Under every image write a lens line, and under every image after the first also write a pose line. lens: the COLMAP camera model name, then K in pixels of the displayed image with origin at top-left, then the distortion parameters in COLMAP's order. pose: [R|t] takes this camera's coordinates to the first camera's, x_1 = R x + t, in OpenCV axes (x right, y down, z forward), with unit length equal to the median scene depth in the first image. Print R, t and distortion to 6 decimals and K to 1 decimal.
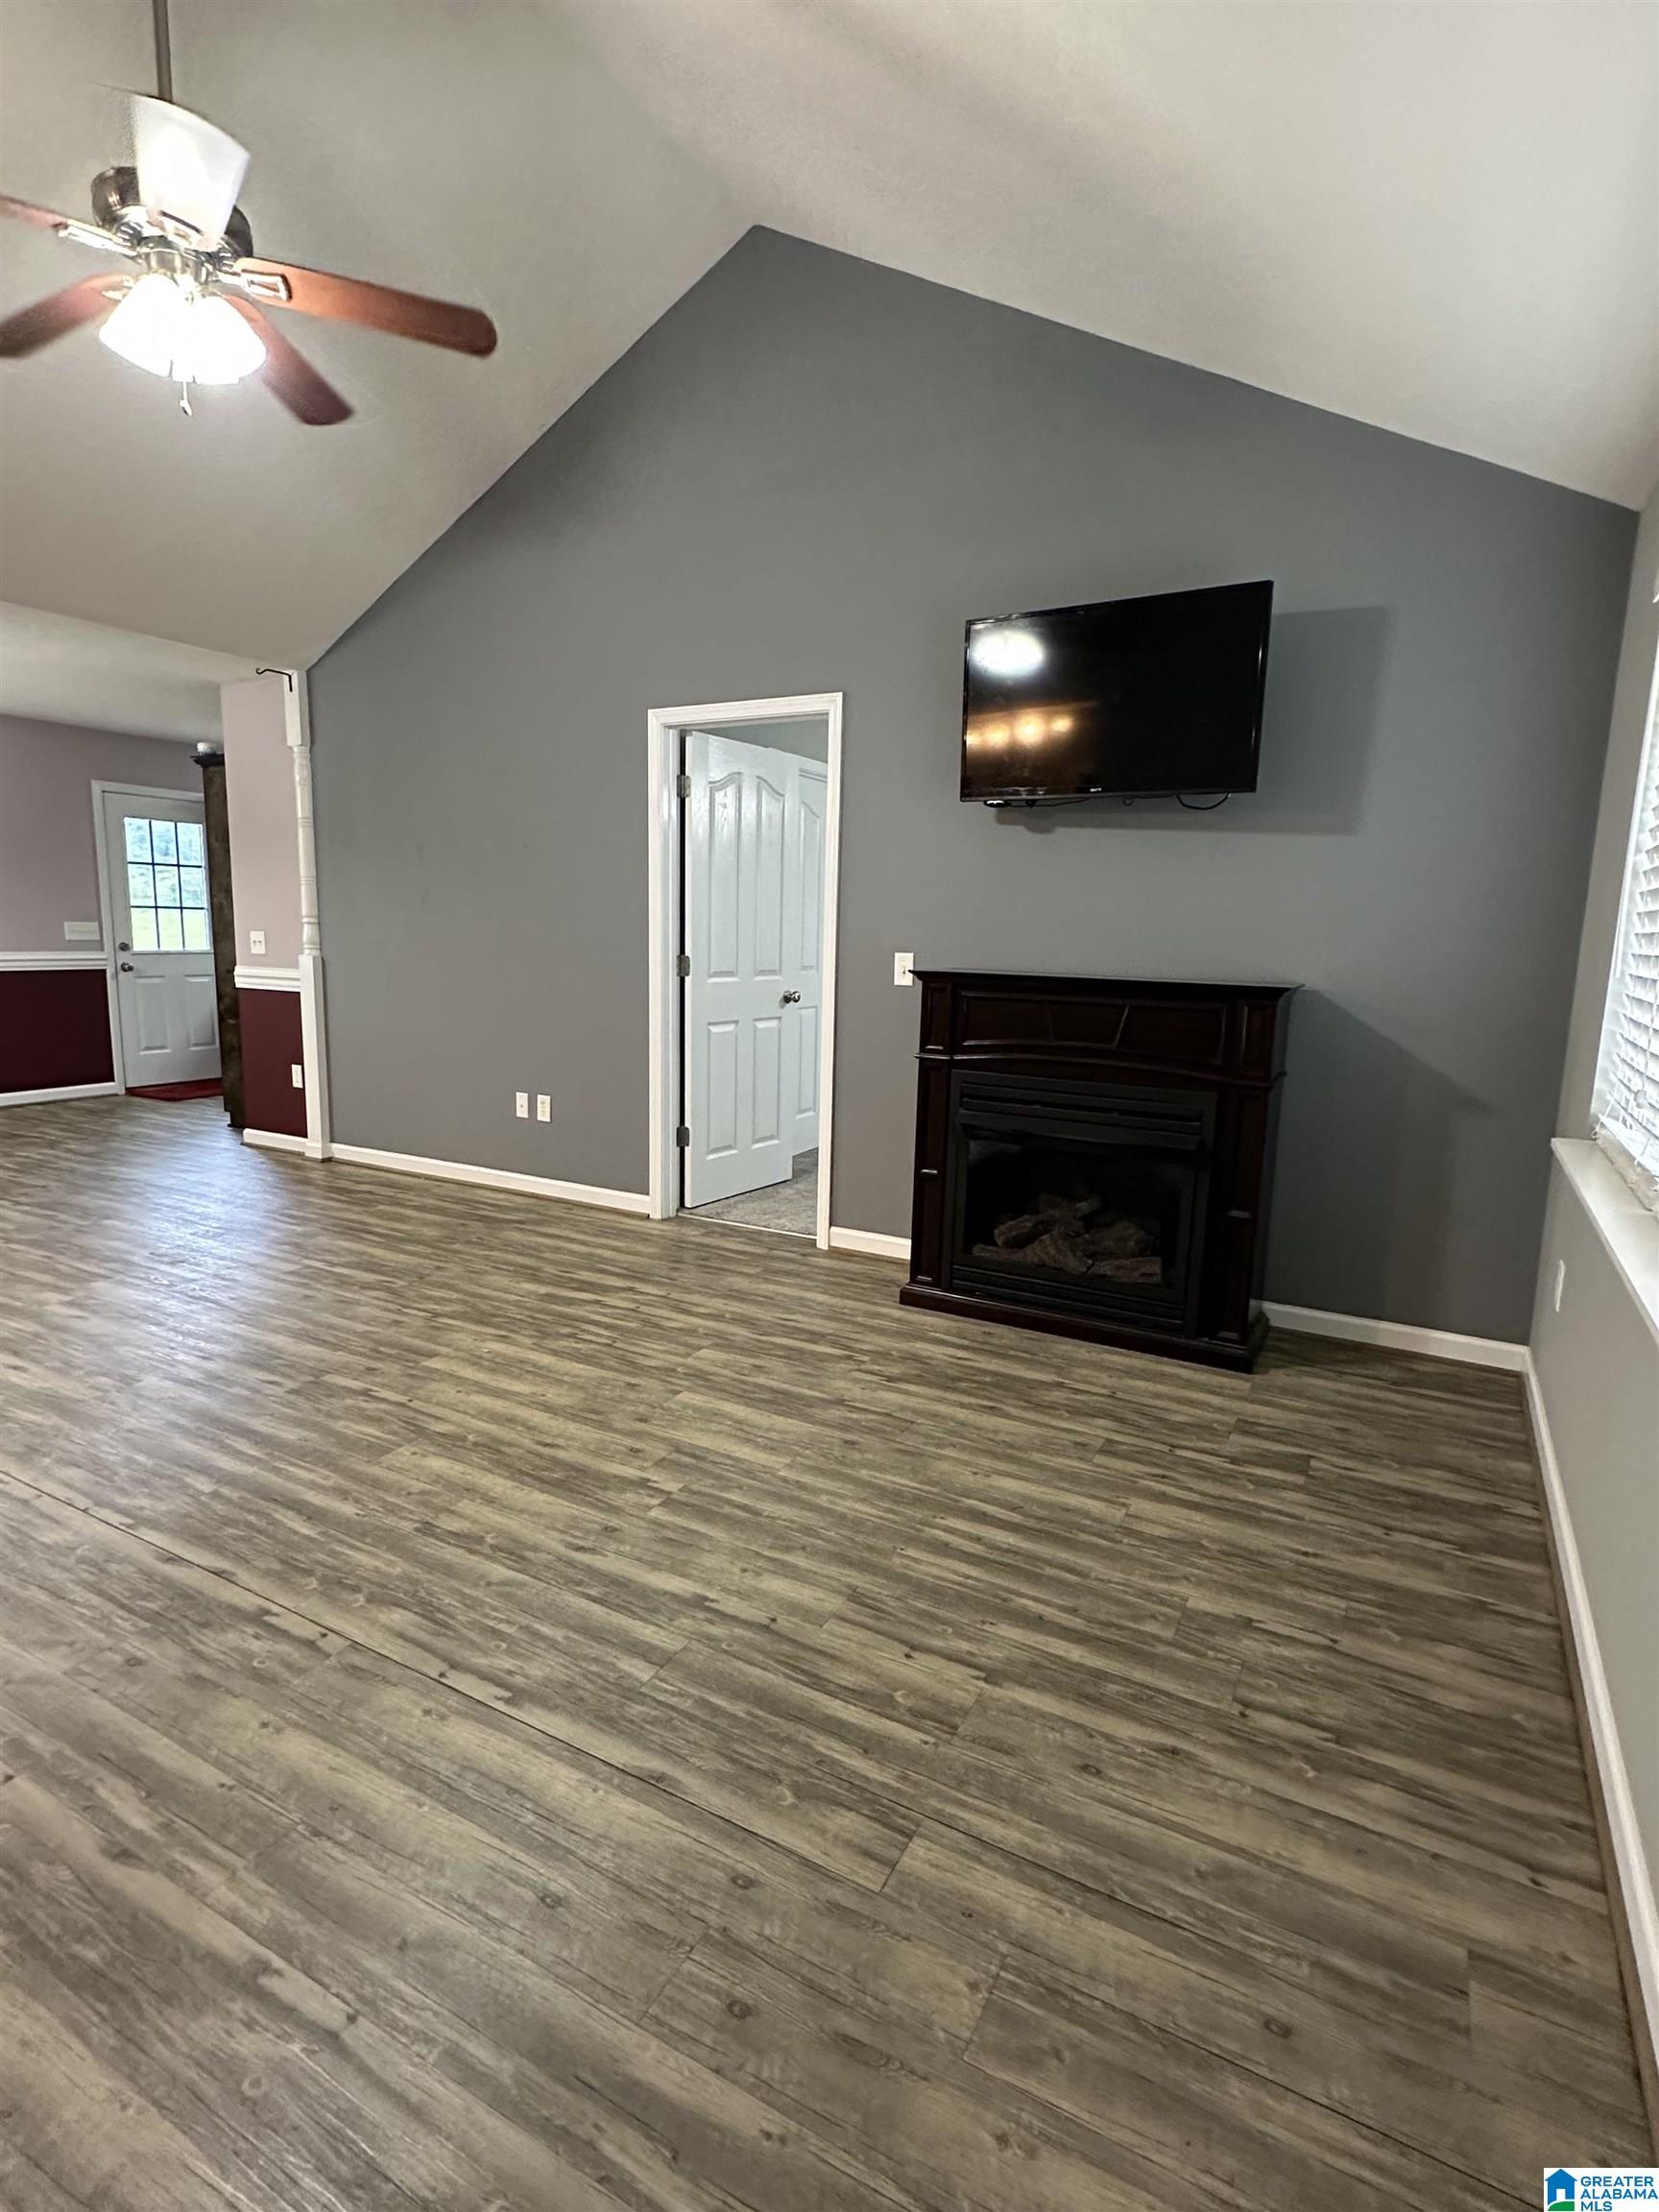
lens RADIAL K [[1120.2, 0, 829.5], [0, 1120.2, 1106.0], [0, 0, 1]] dist [0.000194, 0.000148]
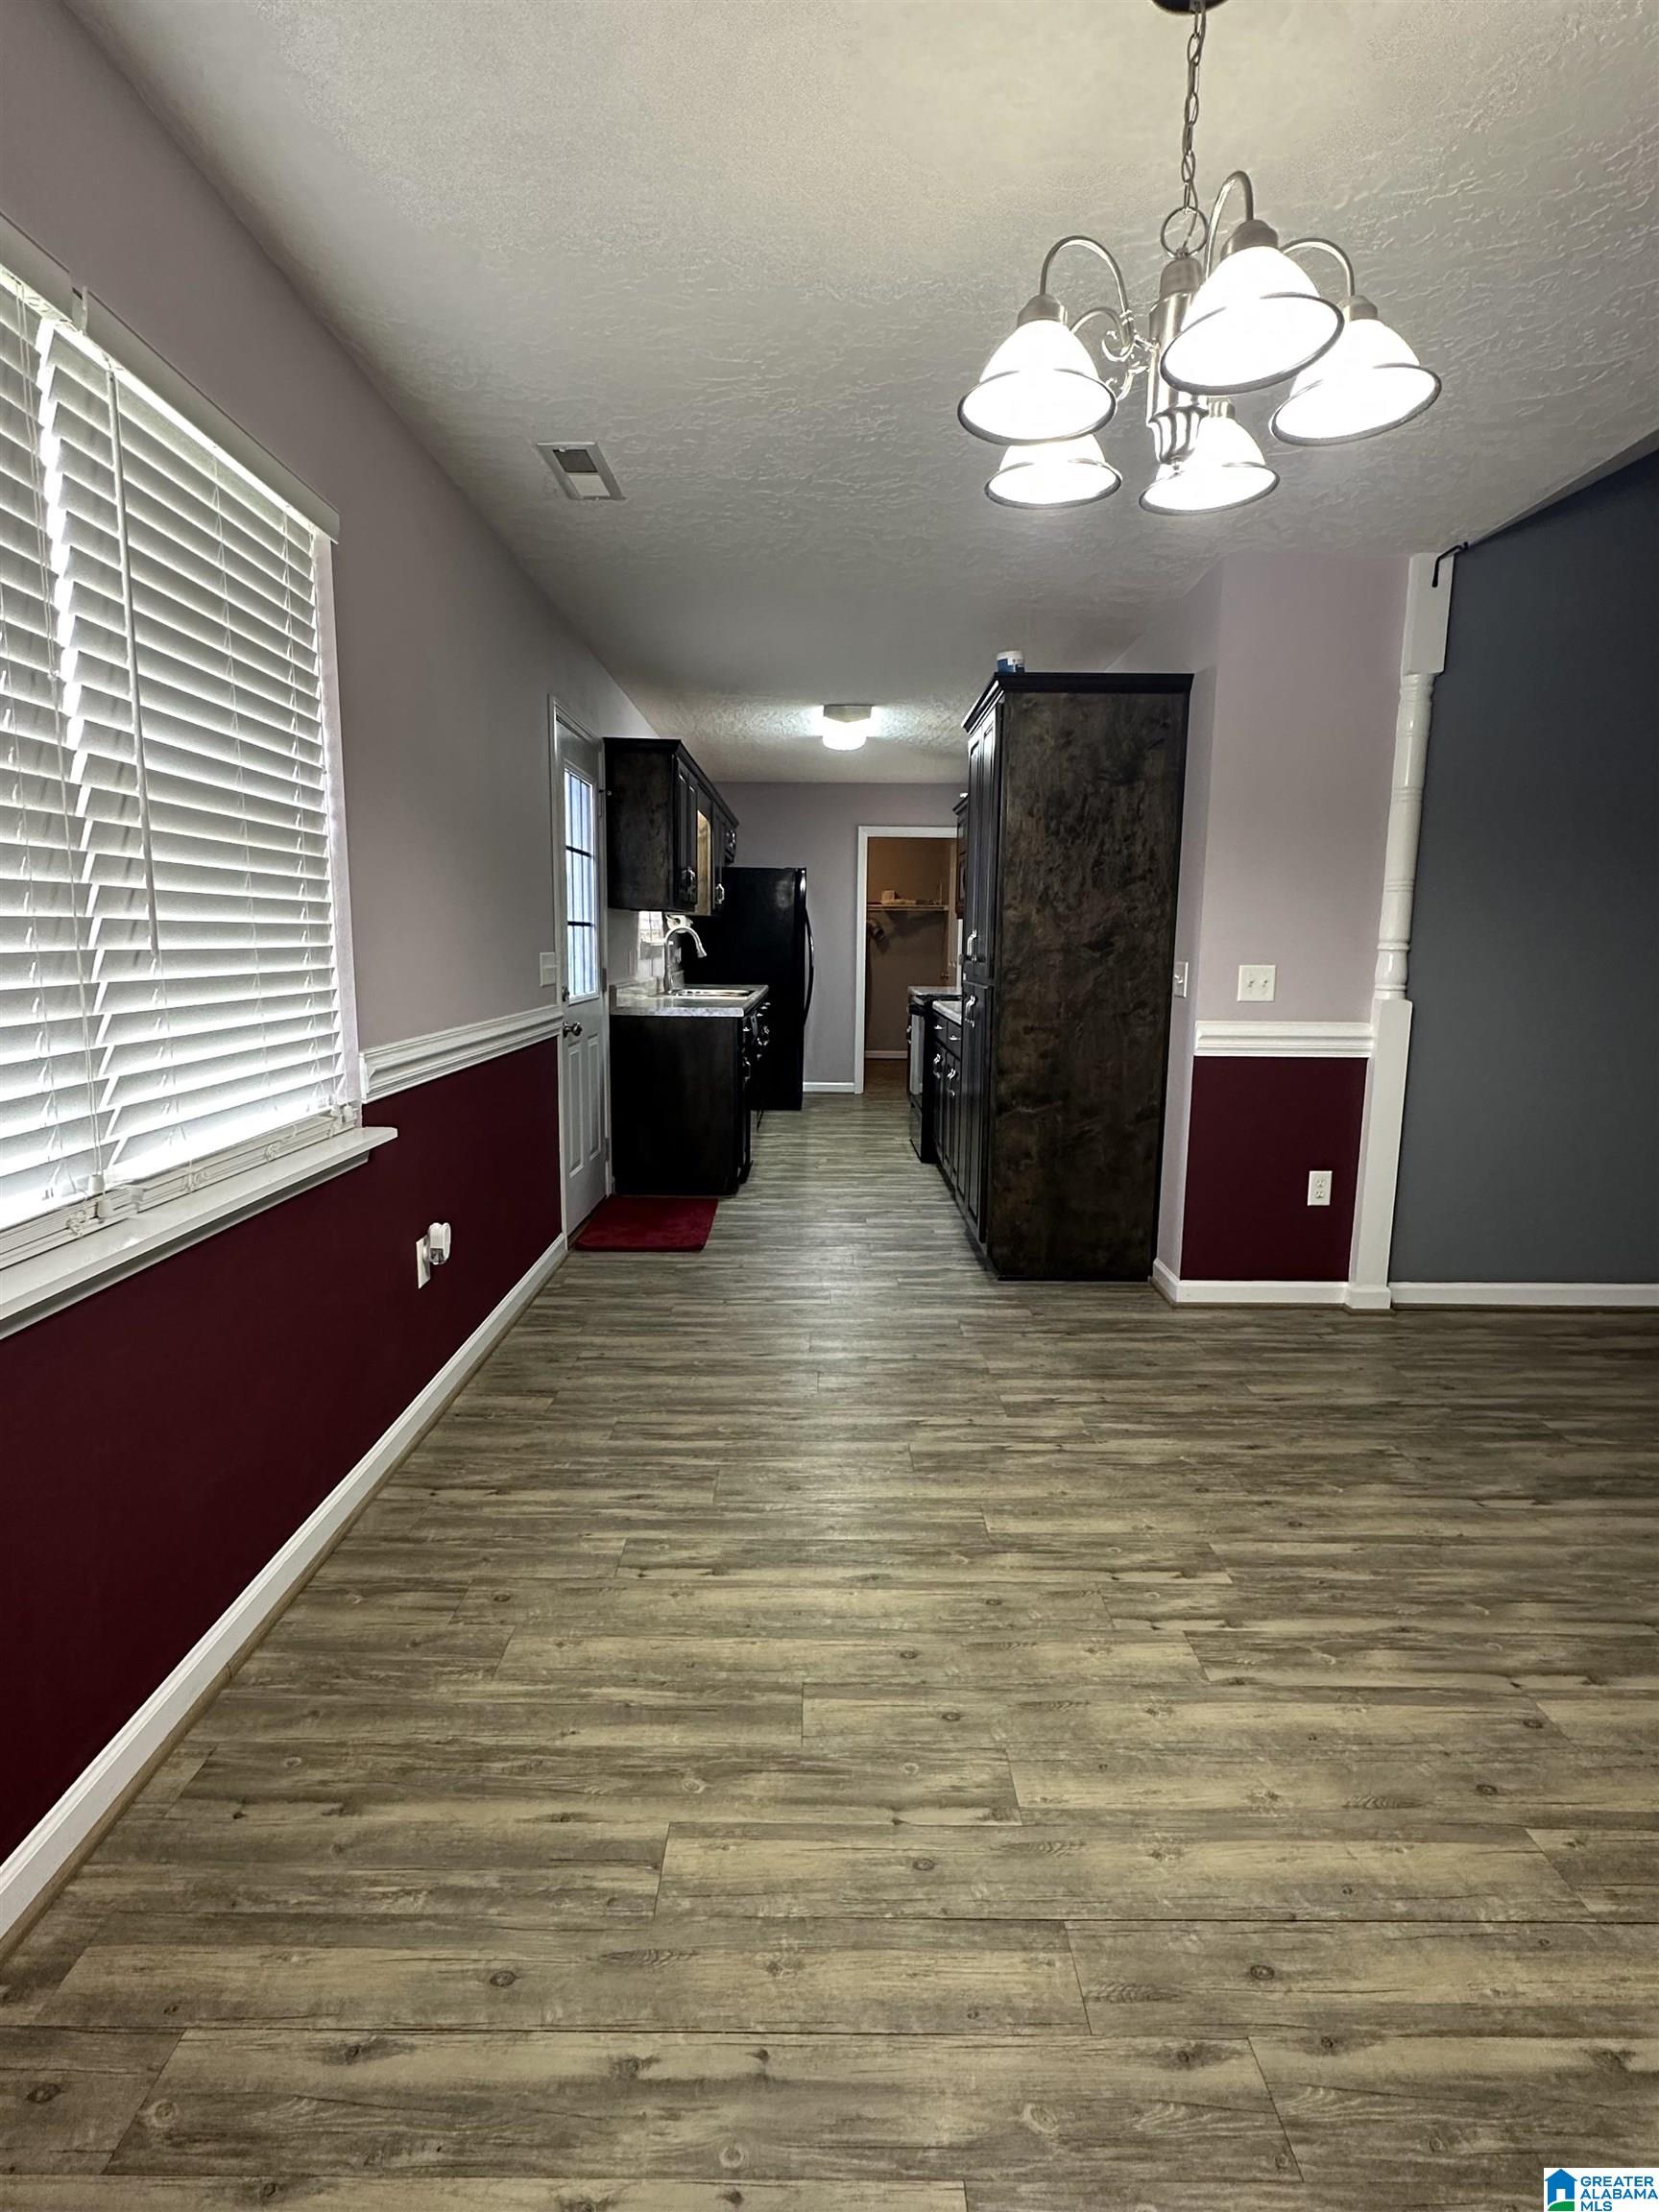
lens RADIAL K [[1120.2, 0, 829.5], [0, 1120.2, 1106.0], [0, 0, 1]] dist [0.000194, 0.000148]
pose [[0.860867, -0.077686, 0.502864, -1.036099], [0.083178, 0.996468, 0.011546, -0.104341], [-0.501985, 0.031887, 0.864288, 0.580600]]
